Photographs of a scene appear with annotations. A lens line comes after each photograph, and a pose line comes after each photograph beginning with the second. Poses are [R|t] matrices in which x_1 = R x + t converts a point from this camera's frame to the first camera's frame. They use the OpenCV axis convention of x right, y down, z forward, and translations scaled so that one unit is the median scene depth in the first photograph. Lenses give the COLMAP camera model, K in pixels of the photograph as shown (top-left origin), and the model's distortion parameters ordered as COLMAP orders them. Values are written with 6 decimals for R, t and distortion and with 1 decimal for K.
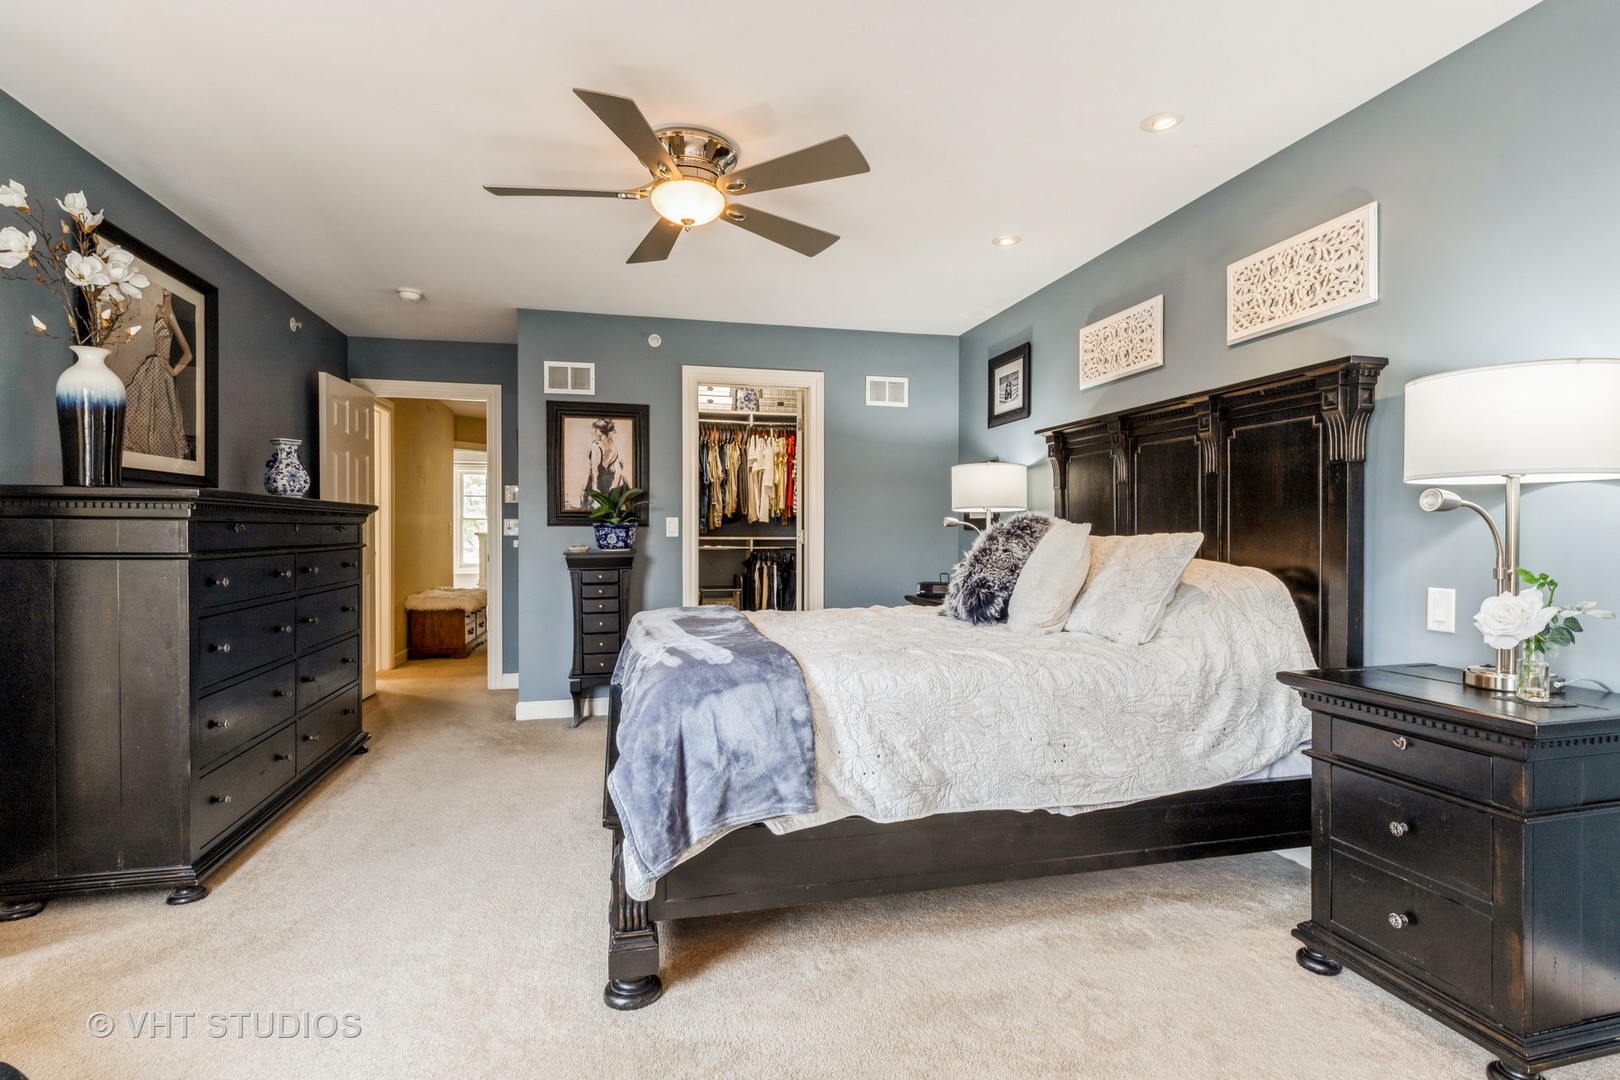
lens RADIAL K [[781.8, 0, 810.8], [0, 781.8, 534.3], [0, 0, 1]] dist [-0.011547, 0.002579]
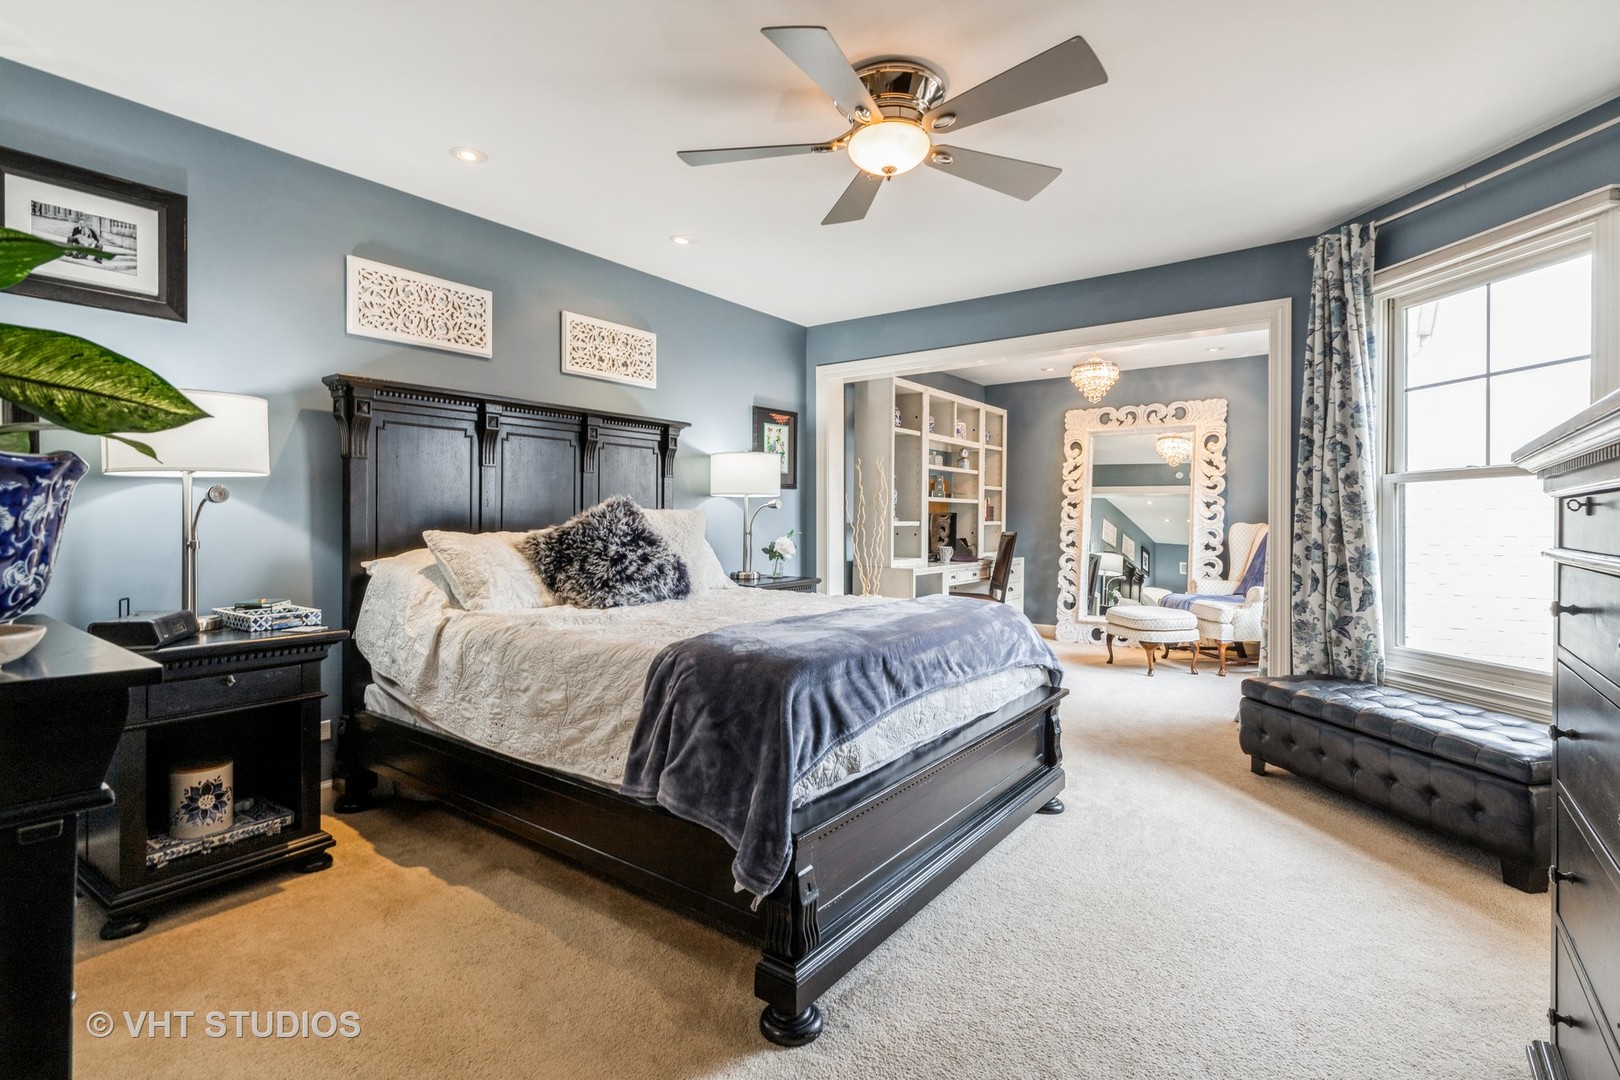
lens RADIAL K [[781.8, 0, 808.4], [0, 781.8, 531.1], [0, 0, 1]] dist [-0.011547, 0.002579]
pose [[-0.635693, -0.003634, 0.771933, -0.710565], [0.008493, 0.999895, 0.011701, 0.007643], [-0.771895, 0.013994, -0.635596, 1.498600]]
